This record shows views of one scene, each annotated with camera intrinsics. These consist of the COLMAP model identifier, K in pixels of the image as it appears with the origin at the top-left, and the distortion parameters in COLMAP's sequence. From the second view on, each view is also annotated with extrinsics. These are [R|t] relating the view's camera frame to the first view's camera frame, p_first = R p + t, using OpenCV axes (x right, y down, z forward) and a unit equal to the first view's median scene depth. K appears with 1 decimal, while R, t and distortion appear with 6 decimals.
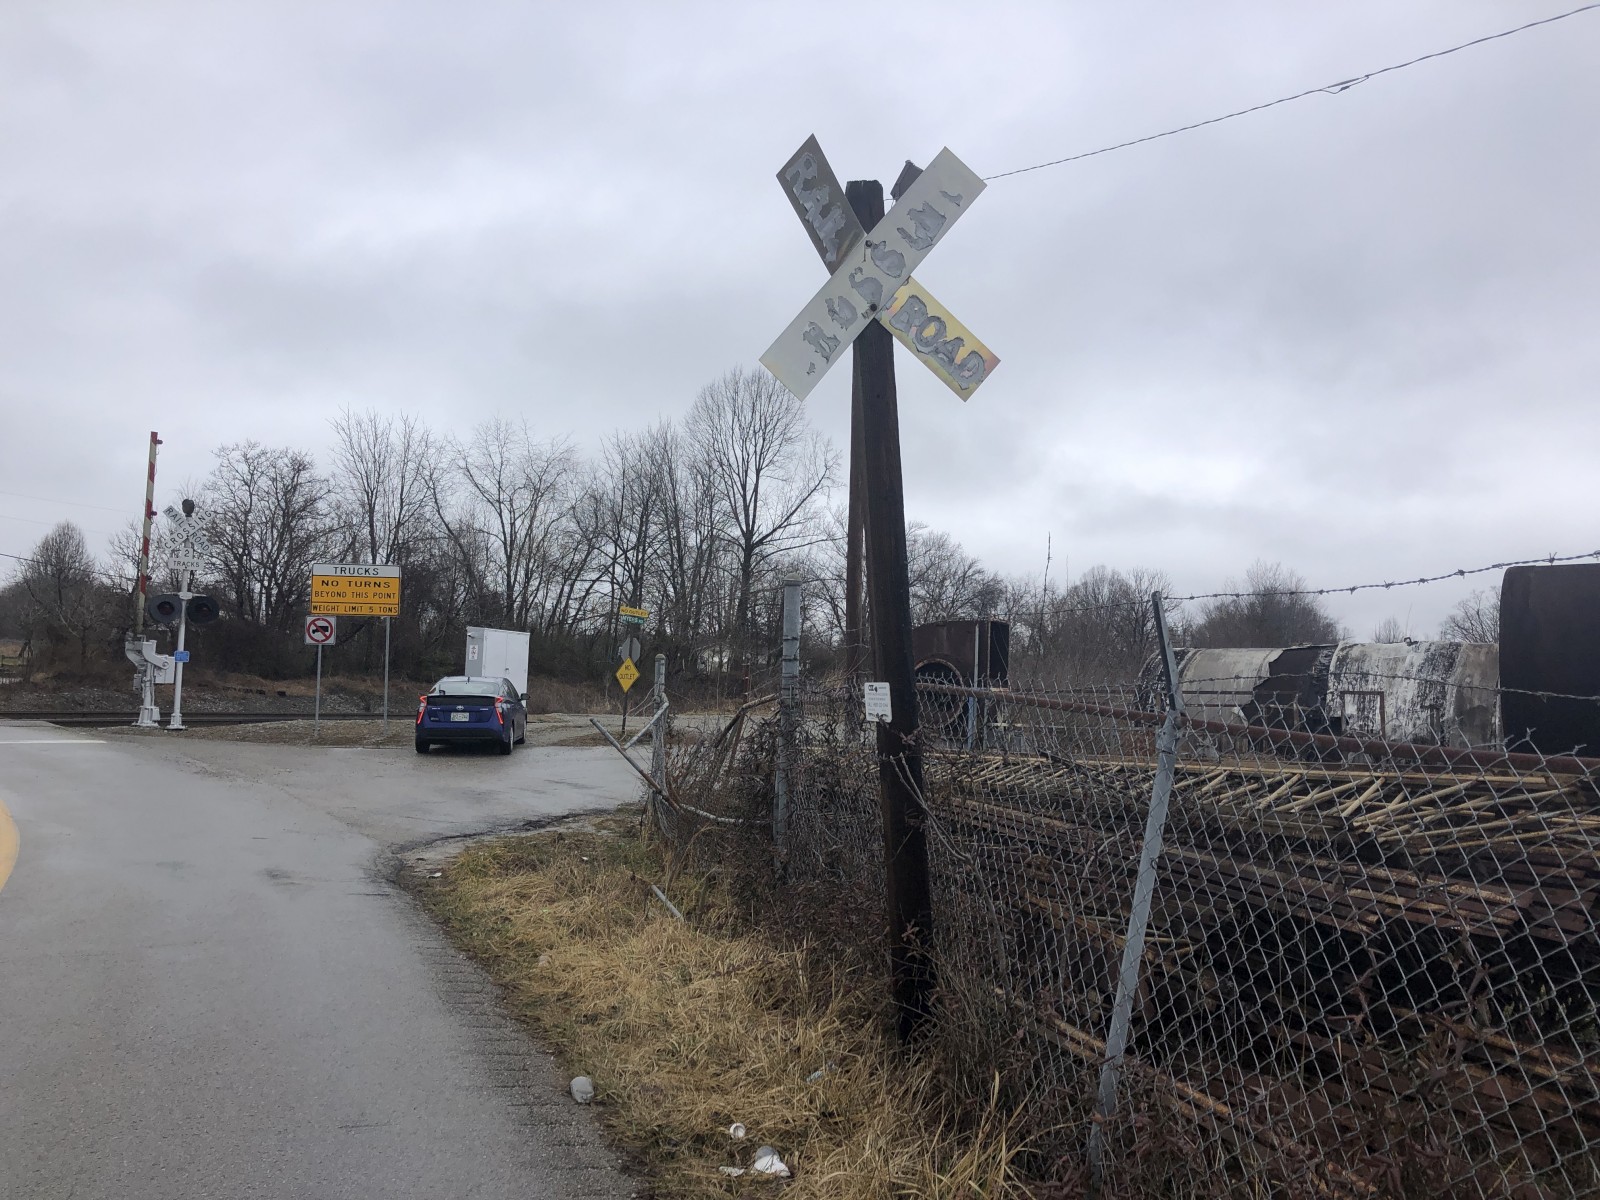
lens RADIAL K [[1283.6, 0, 805.8], [0, 1283.6, 597.7], [0, 0, 1]] dist [0.101089, -0.220475]
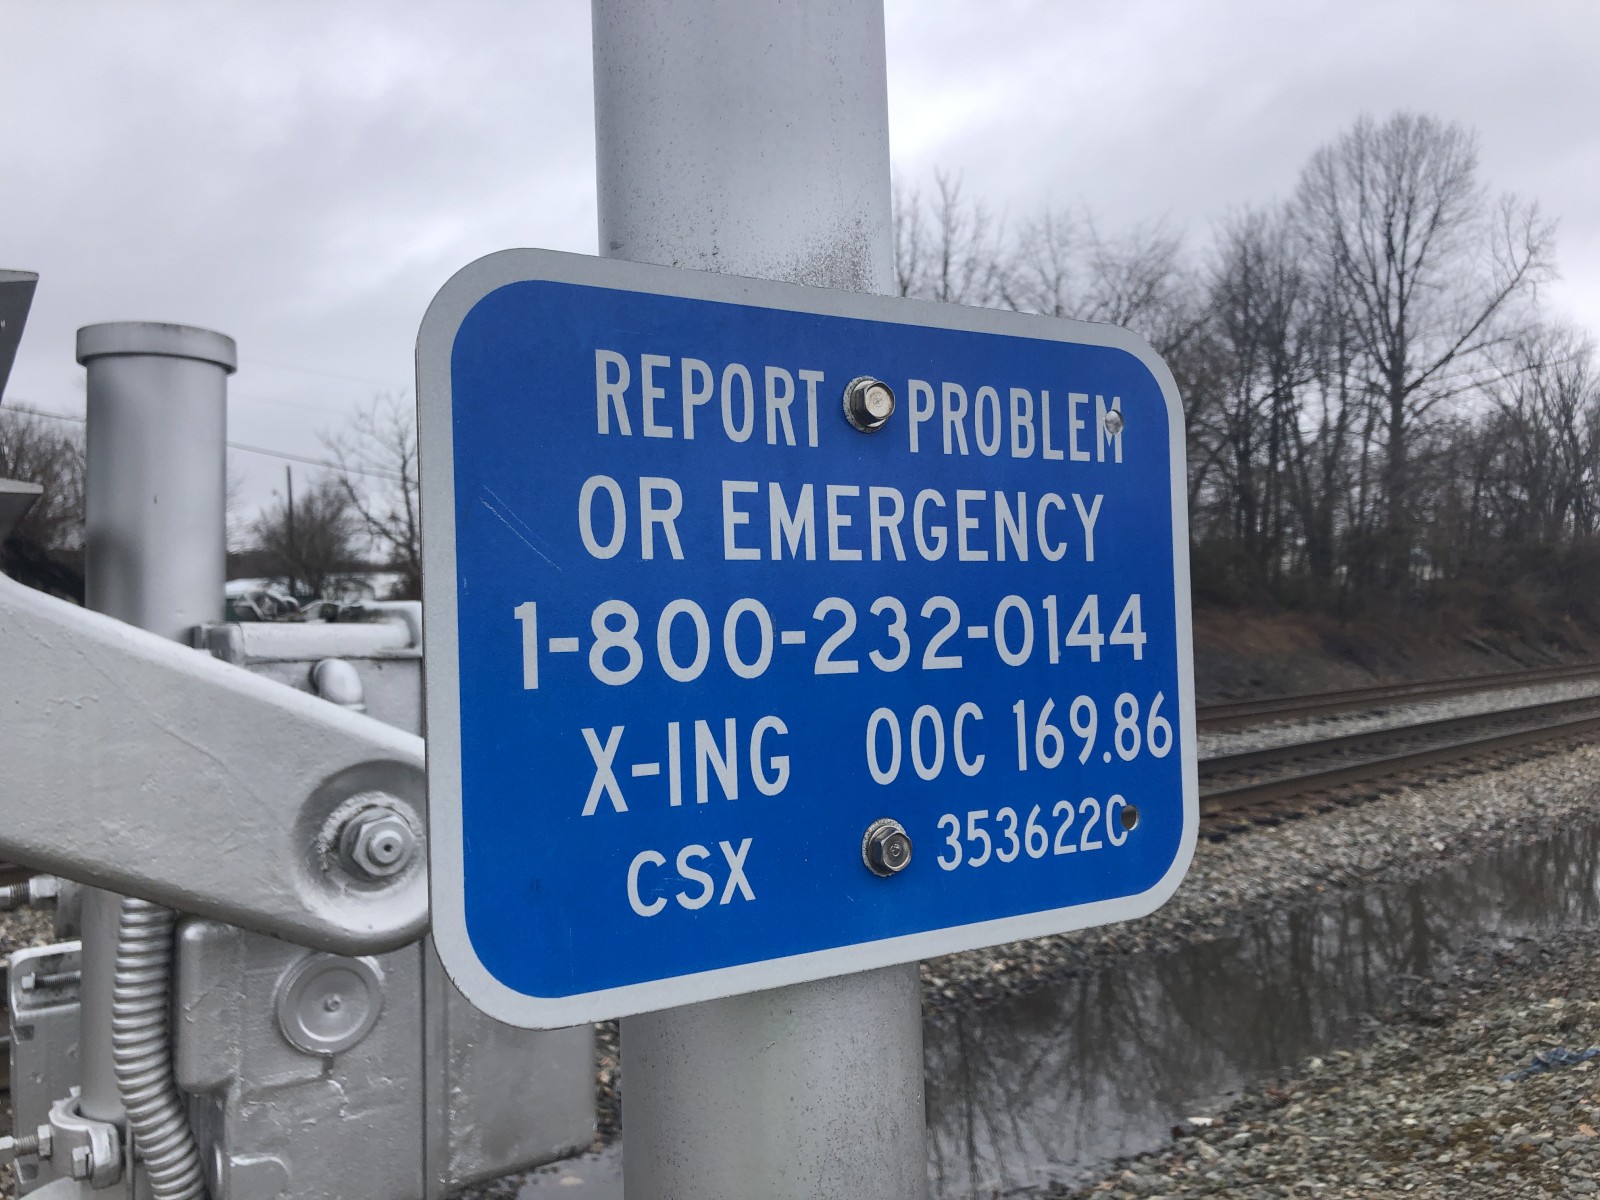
lens RADIAL K [[1283.6, 0, 805.8], [0, 1283.6, 597.7], [0, 0, 1]] dist [0.101089, -0.220475]
pose [[0.949988, -0.061121, -0.306246, -0.240622], [0.077991, 0.996020, 0.043145, 0.022155], [0.302390, -0.064872, 0.950974, 0.498306]]
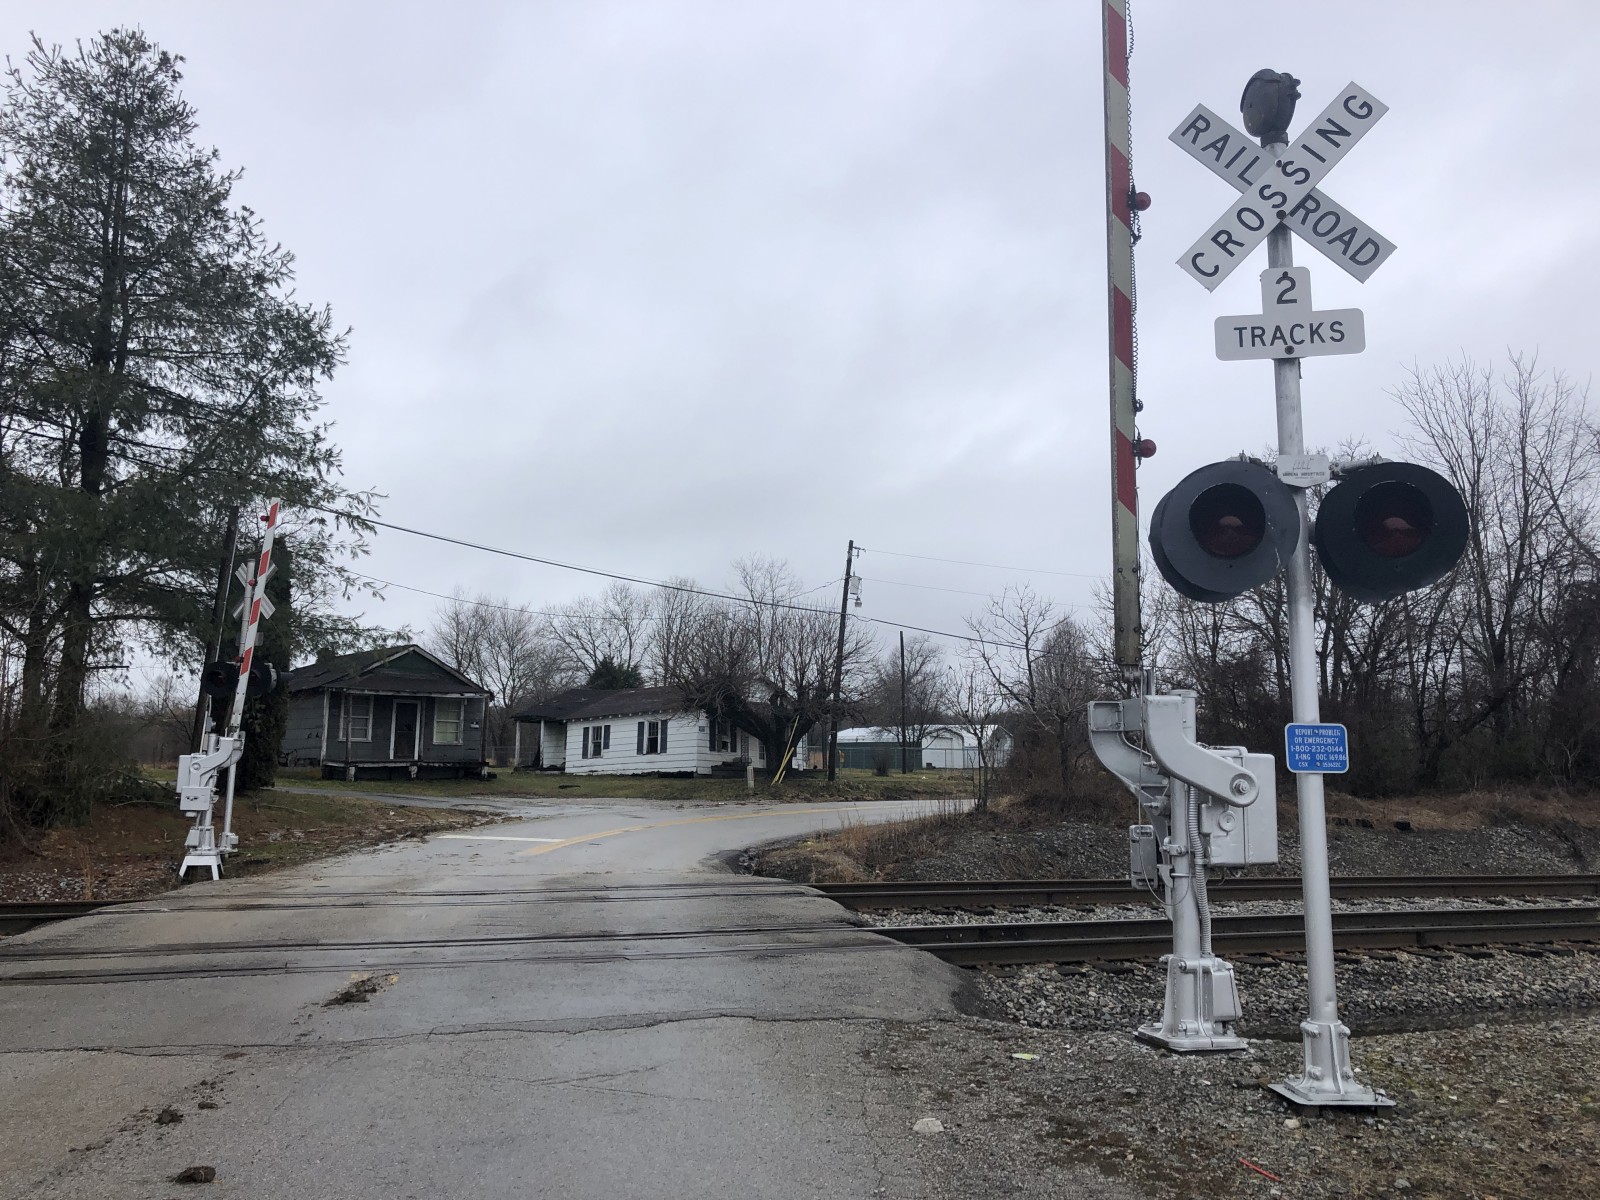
lens RADIAL K [[1299.2, 0, 801.6], [0, 1299.2, 570.2], [0, 0, 1]] dist [0.008449, 0.007147]
pose [[0.739374, -0.130419, -0.660543, -0.198375], [0.063201, 0.990172, -0.124759, 0.018640], [0.670322, 0.050497, 0.740350, 0.389823]]
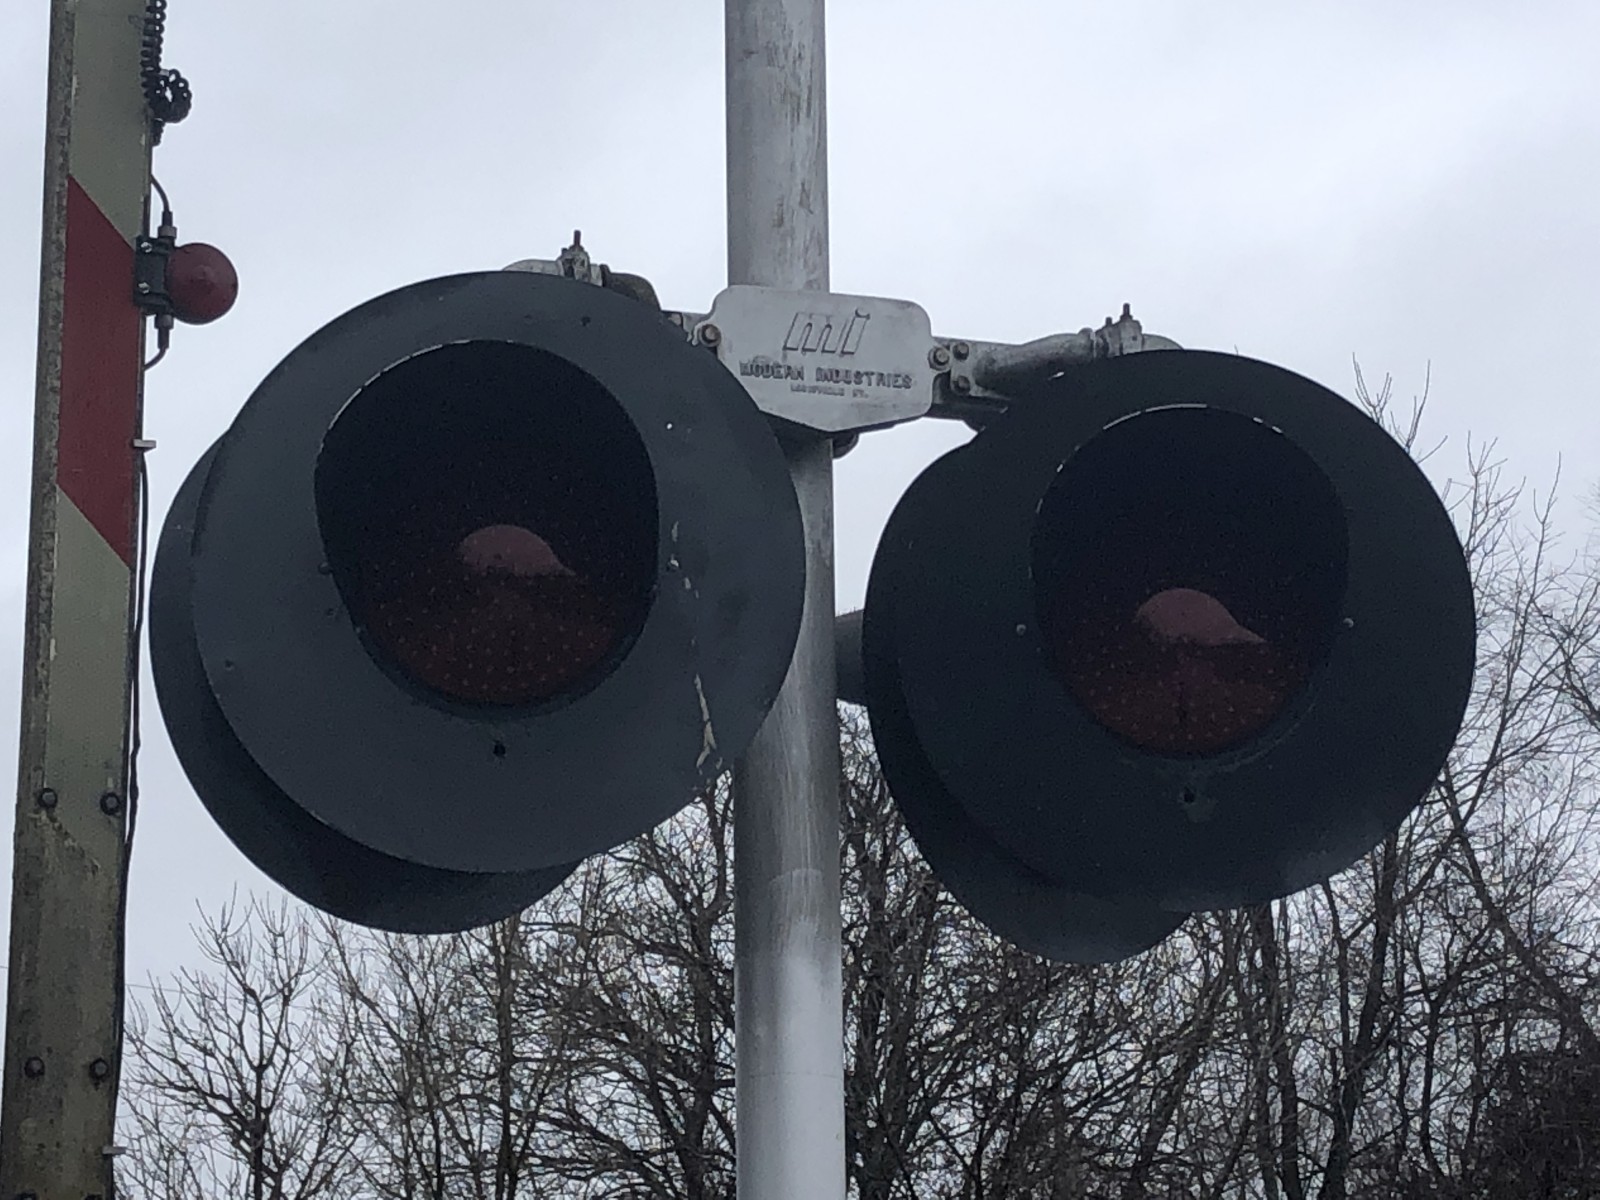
lens RADIAL K [[3555.7, 0, 800.7], [0, 3555.7, 600.3], [0, 0, 1]] dist [0.105504, 0.366269]
pose [[0.935077, -0.137716, -0.326596, -0.221808], [0.065994, 0.972965, -0.221323, 0.019055], [0.348246, 0.185401, 0.918886, 0.448131]]
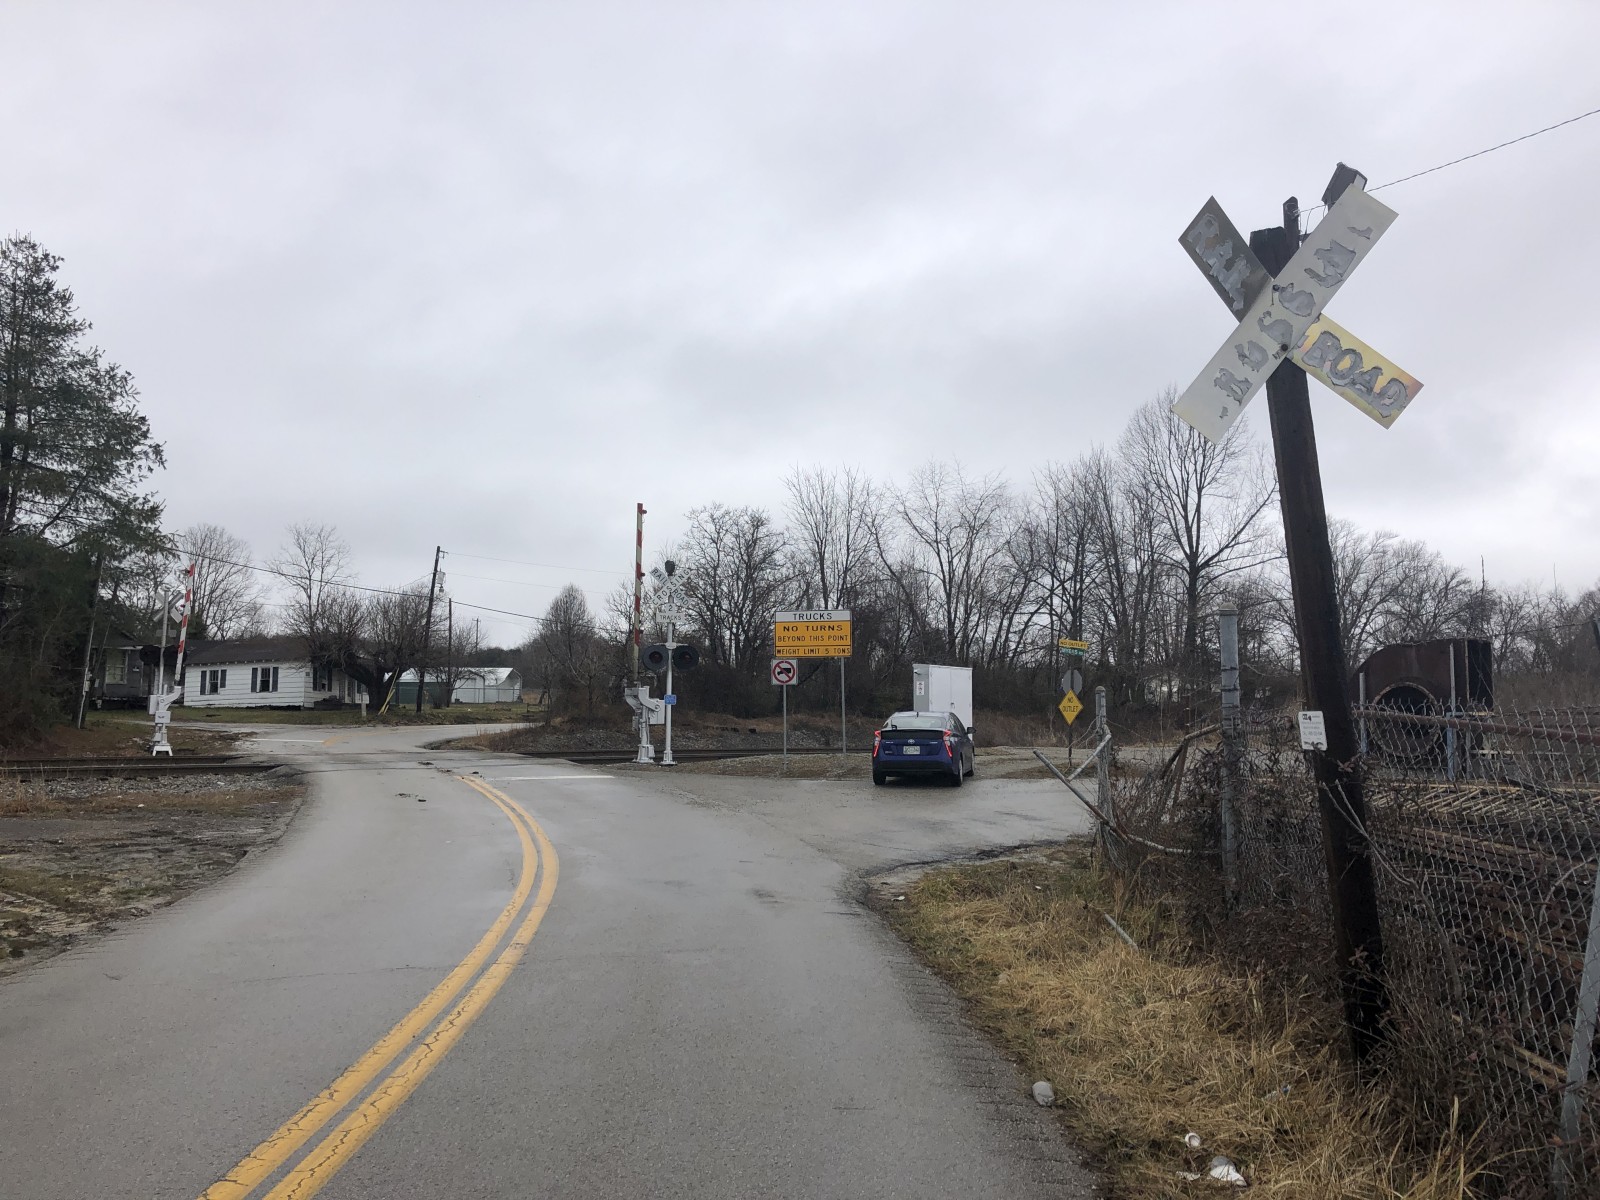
lens RADIAL K [[1277.8, 0, 795.0], [0, 1277.8, 591.0], [0, 0, 1]] dist [0.135723, -0.371667]
pose [[0.939347, -0.056411, -0.338297, 0.001115], [0.045971, 0.998189, -0.038799, -0.000386], [0.339873, 0.020894, 0.940239, -0.004894]]
